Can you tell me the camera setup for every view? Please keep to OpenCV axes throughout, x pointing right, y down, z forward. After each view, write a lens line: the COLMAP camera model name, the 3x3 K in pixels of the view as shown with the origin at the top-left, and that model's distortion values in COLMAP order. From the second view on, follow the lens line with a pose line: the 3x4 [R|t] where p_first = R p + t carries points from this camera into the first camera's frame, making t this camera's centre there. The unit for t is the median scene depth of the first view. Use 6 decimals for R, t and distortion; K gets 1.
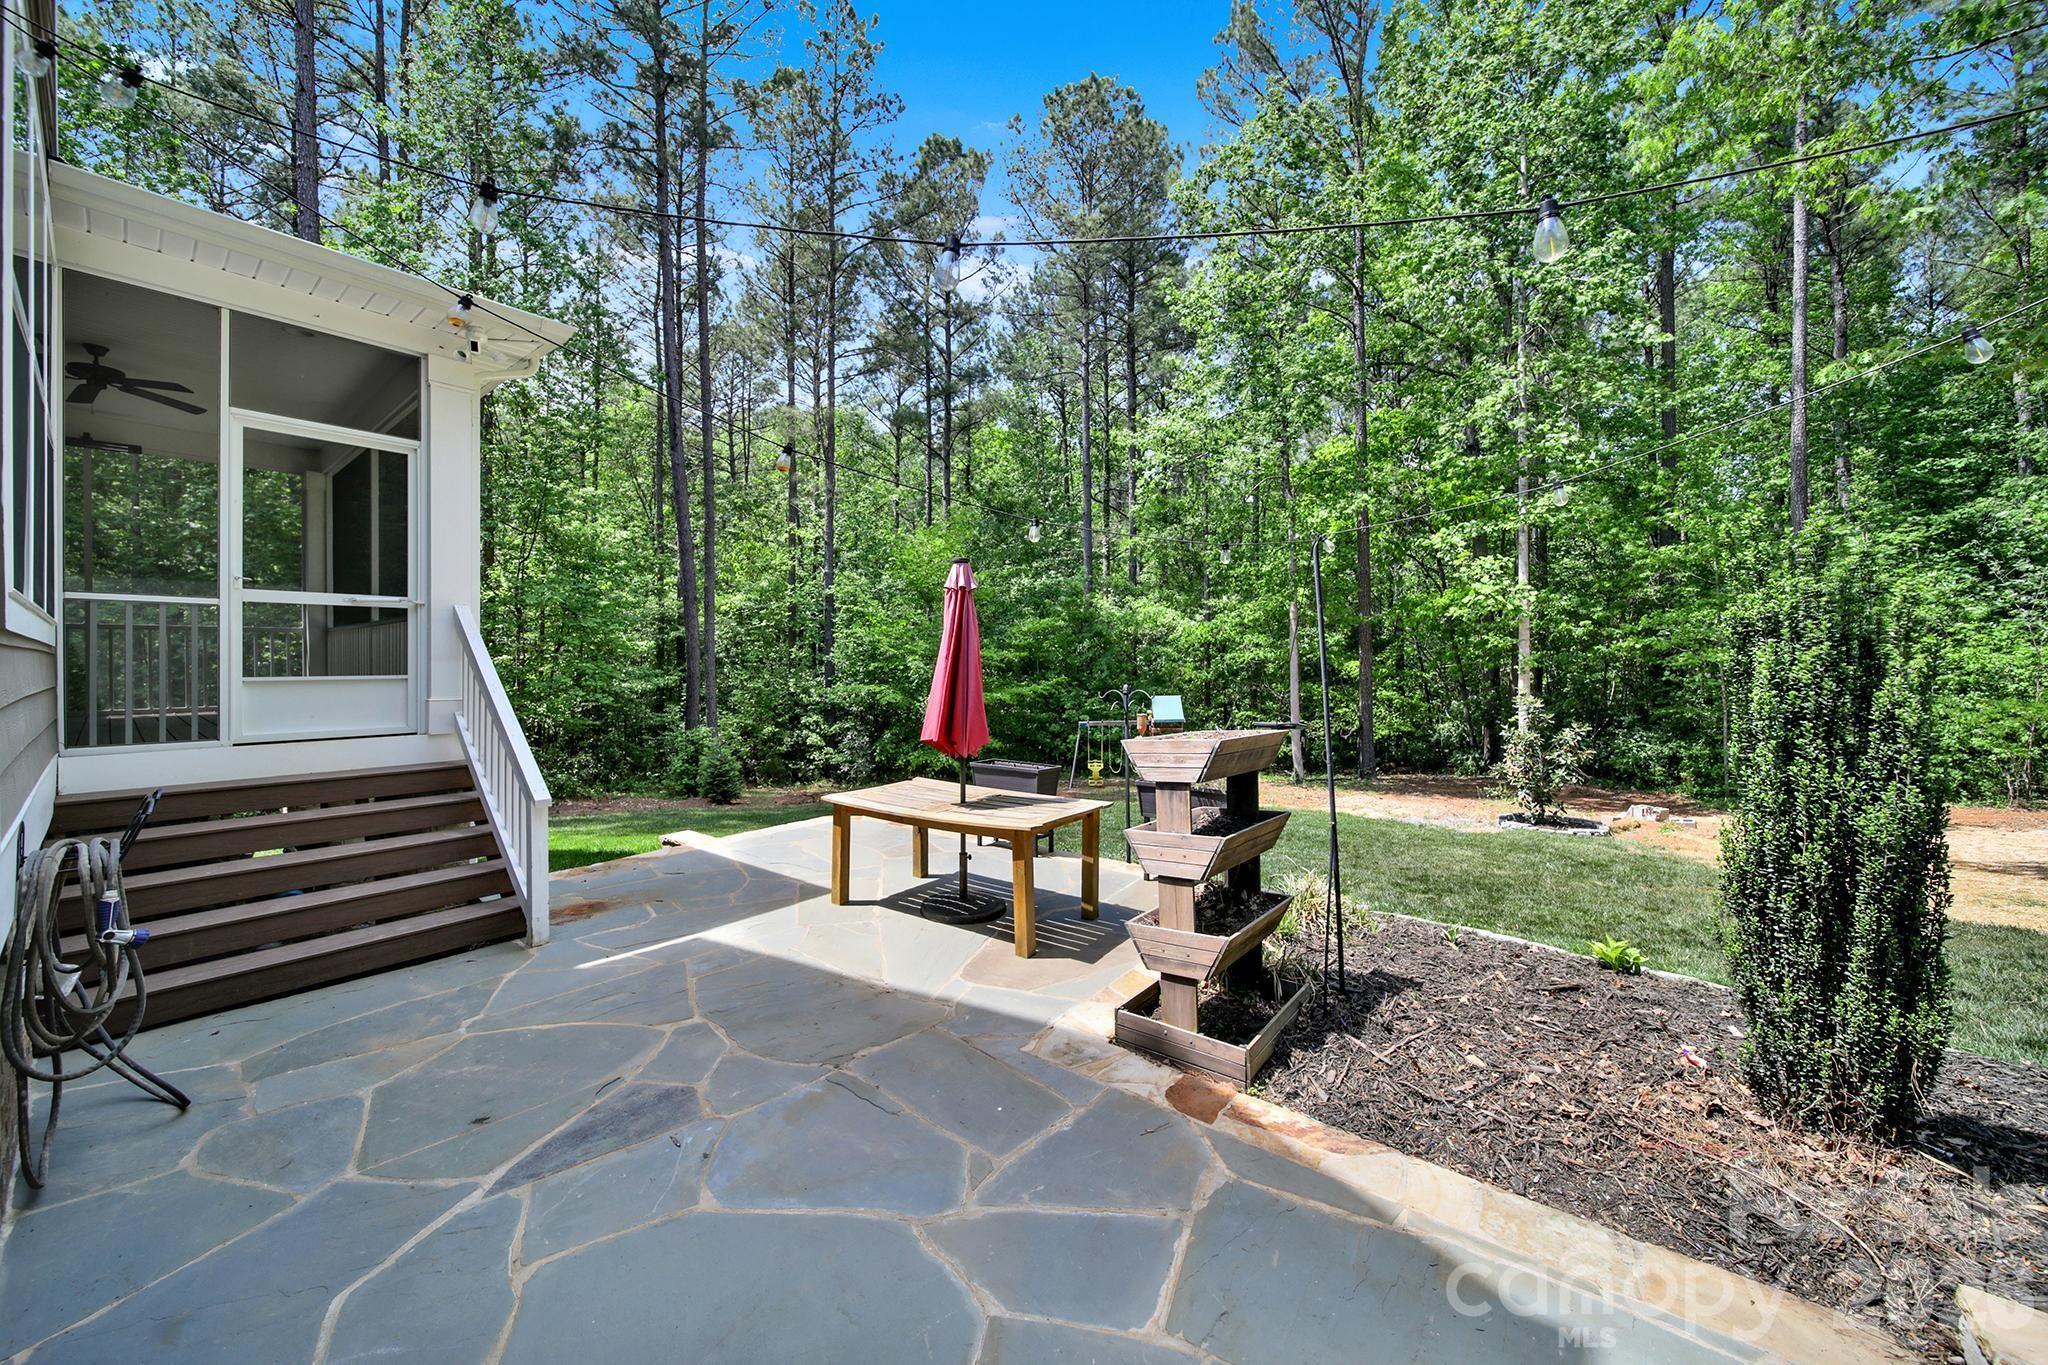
lens RADIAL K [[766.3, 0, 1032.0], [0, 766.3, 675.7], [0, 0, 1]] dist [0.028151, 0.000117]
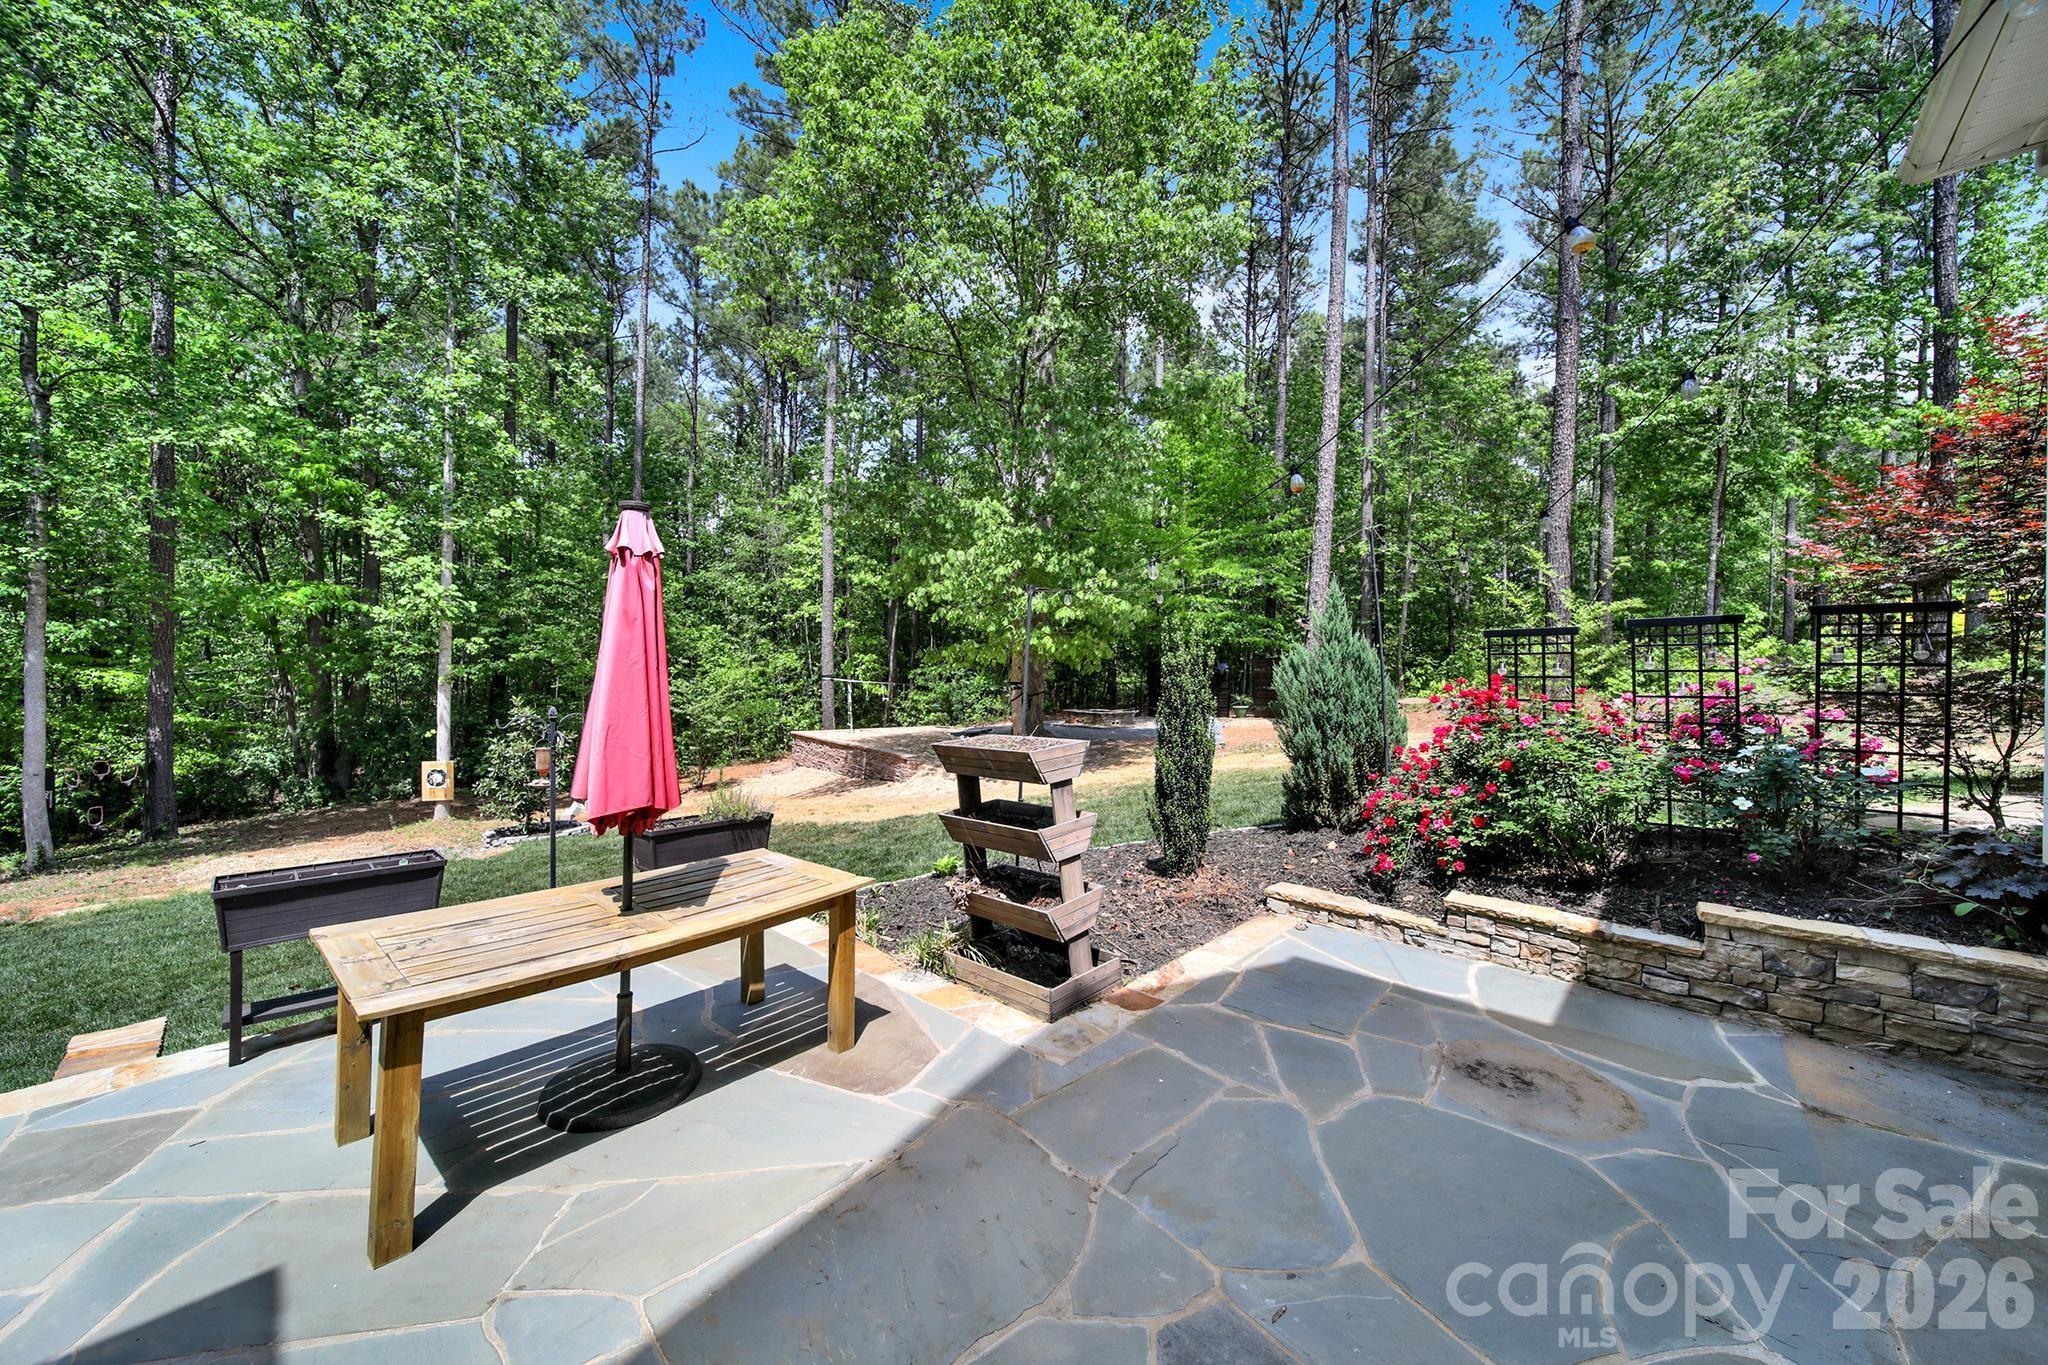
lens RADIAL K [[766.3, 0, 1032.0], [0, 766.3, 675.7], [0, 0, 1]] dist [0.028151, 0.000117]
pose [[0.016868, 0.017449, 0.999705, -1.089396], [-0.007826, 0.999819, -0.017319, -0.002361], [-0.999827, -0.007531, 0.017001, 1.091657]]
